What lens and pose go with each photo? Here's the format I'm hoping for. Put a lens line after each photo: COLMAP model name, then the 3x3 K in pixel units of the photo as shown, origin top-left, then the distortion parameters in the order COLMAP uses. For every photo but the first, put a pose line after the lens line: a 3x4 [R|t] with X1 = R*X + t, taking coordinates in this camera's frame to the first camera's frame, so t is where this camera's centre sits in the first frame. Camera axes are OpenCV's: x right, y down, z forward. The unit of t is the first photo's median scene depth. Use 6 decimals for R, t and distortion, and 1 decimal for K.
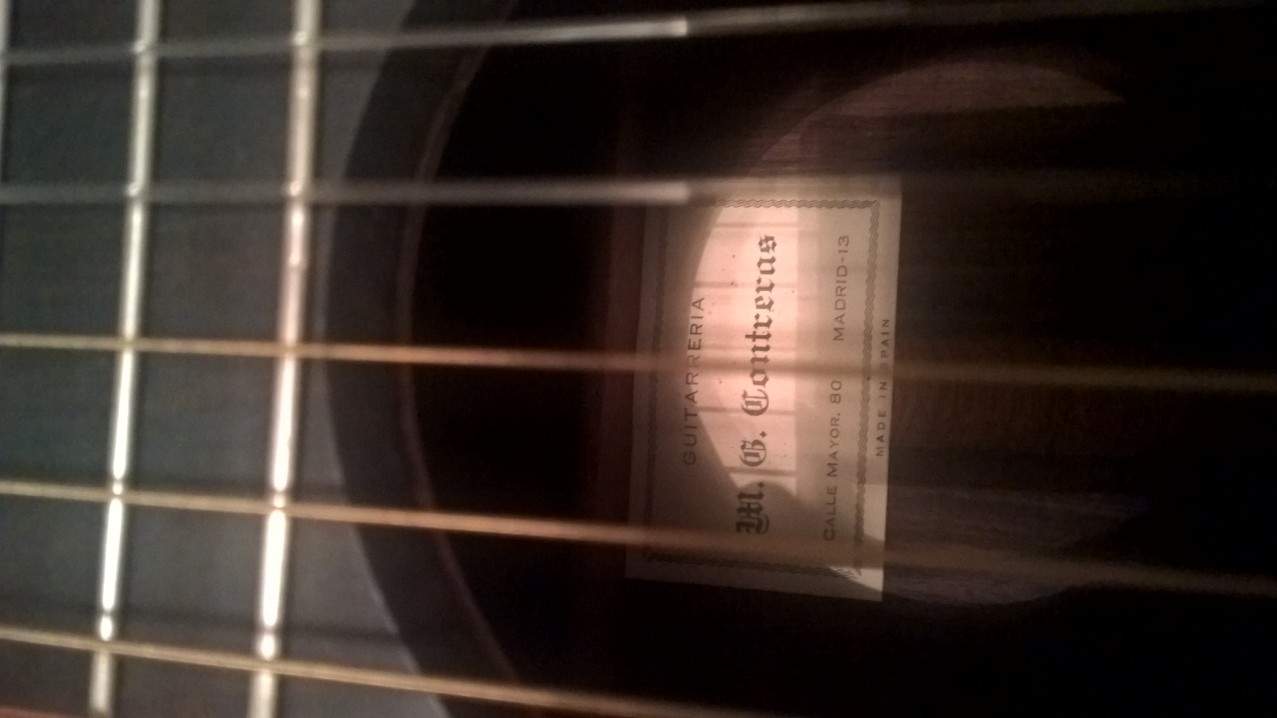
lens RADIAL K [[1001.3, 0, 638.5], [0, 1001.3, 359.0], [0, 0, 1]] dist [0.010441, -0.006590]
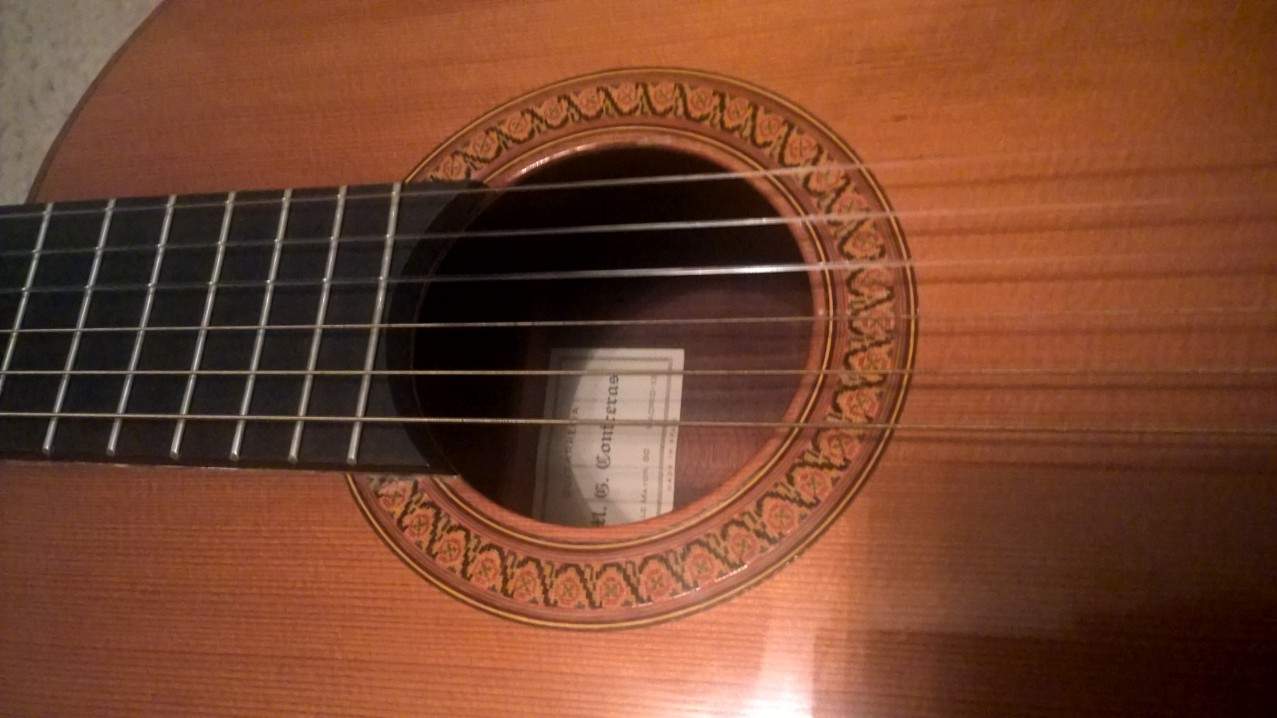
lens RADIAL K [[1001.3, 0, 638.5], [0, 1001.3, 359.0], [0, 0, 1]] dist [0.010441, -0.006590]
pose [[0.999650, 0.020556, -0.016655, 0.206714], [-0.024610, 0.953542, -0.300253, 0.405965], [0.009709, 0.300558, 0.953714, -0.769969]]
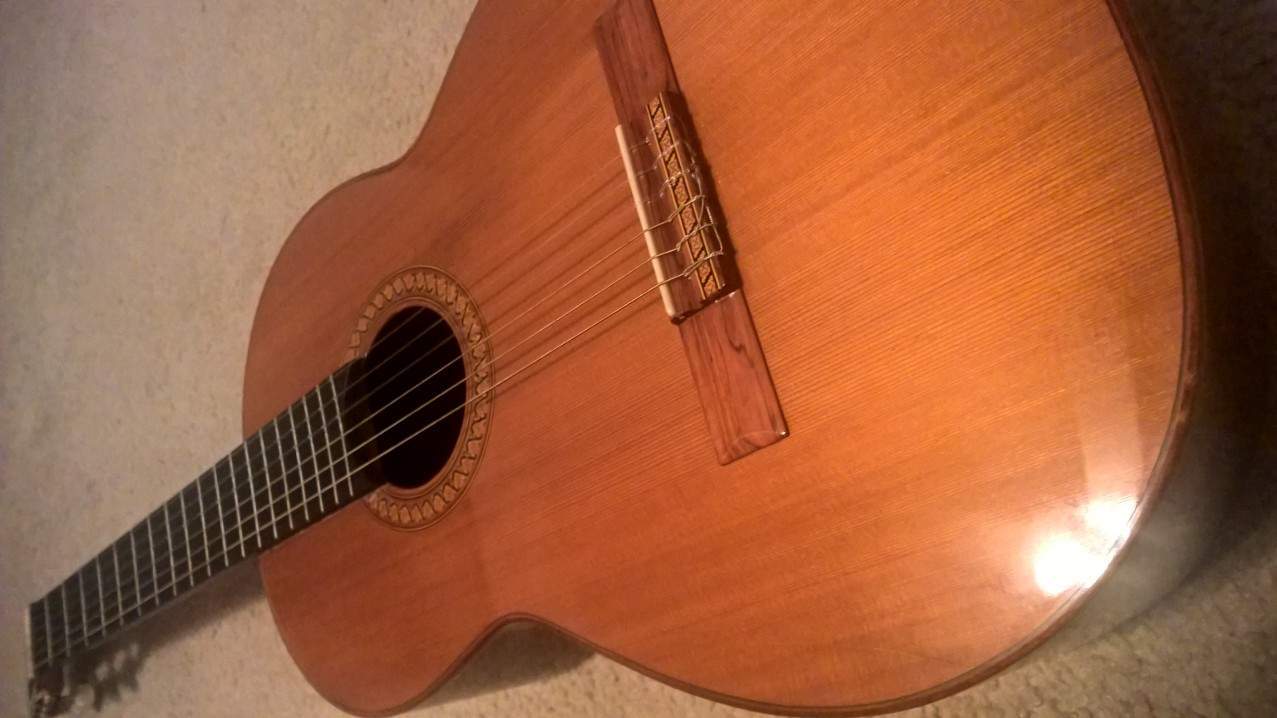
lens RADIAL K [[1001.3, 0, 638.5], [0, 1001.3, 359.0], [0, 0, 1]] dist [0.010441, -0.006590]
pose [[0.817699, -0.412121, -0.401901, 1.903860], [0.294936, 0.899514, -0.322316, 1.012826], [0.494349, 0.145022, 0.857081, -1.730691]]
